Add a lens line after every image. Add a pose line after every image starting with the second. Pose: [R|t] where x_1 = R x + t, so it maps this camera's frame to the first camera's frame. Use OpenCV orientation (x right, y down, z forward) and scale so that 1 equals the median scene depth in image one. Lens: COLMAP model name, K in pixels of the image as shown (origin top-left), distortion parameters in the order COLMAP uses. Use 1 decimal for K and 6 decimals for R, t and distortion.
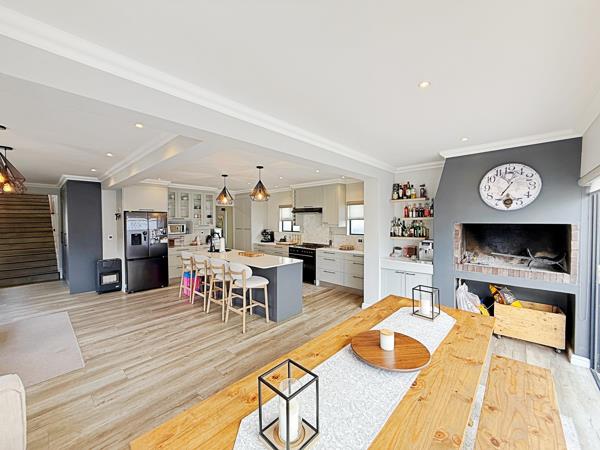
lens RADIAL K [[238.8, 0, 298.7], [0, 238.8, 225.7], [0, 0, 1]] dist [-0.000916, 0.000038]
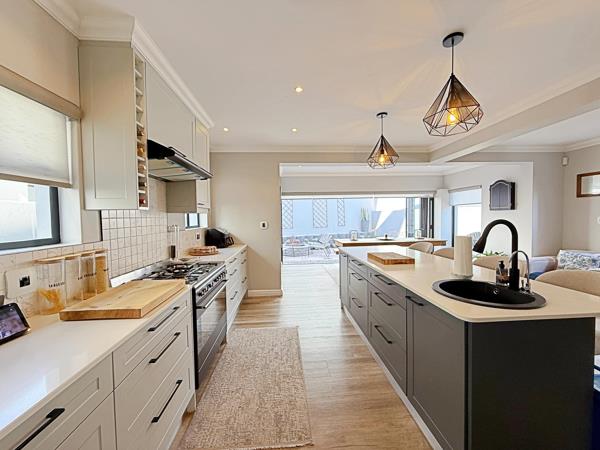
lens RADIAL K [[238.8, 0, 298.7], [0, 238.8, 225.7], [0, 0, 1]] dist [-0.000916, 0.000038]
pose [[-0.721614, -0.010723, 0.692213, -0.325785], [0.035604, 0.997982, 0.052575, 0.012242], [-0.691380, 0.062584, -0.719776, 1.199594]]
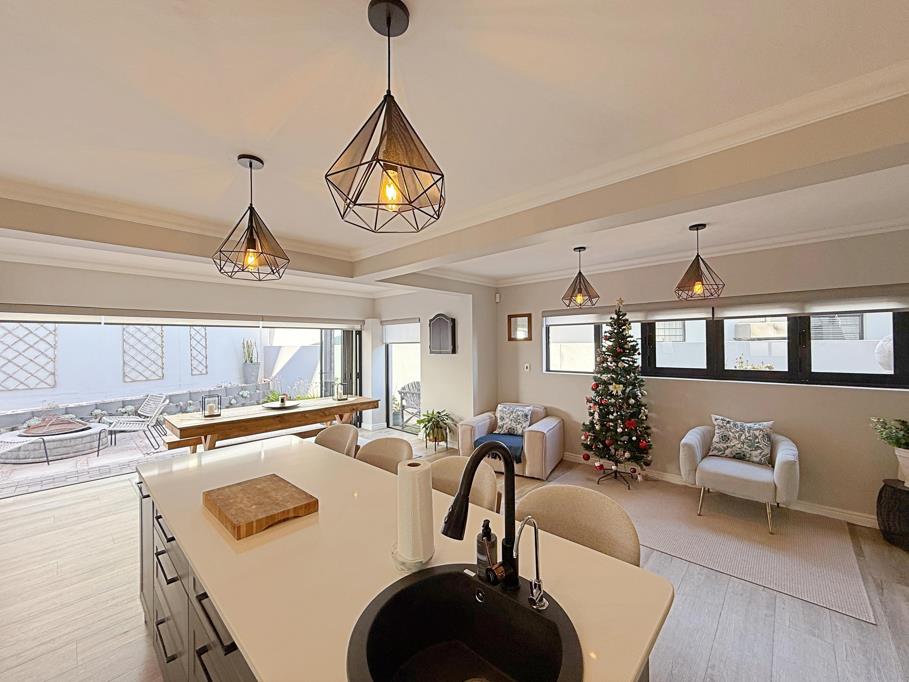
lens RADIAL K [[361.8, 0, 452.5], [0, 361.8, 342.1], [0, 0, 1]] dist [-0.000916, 0.000038]
pose [[-0.999899, 0.012366, 0.007007, -0.292855], [0.012488, 0.999768, 0.017572, -0.020246], [-0.006788, 0.017658, -0.999821, 1.050270]]
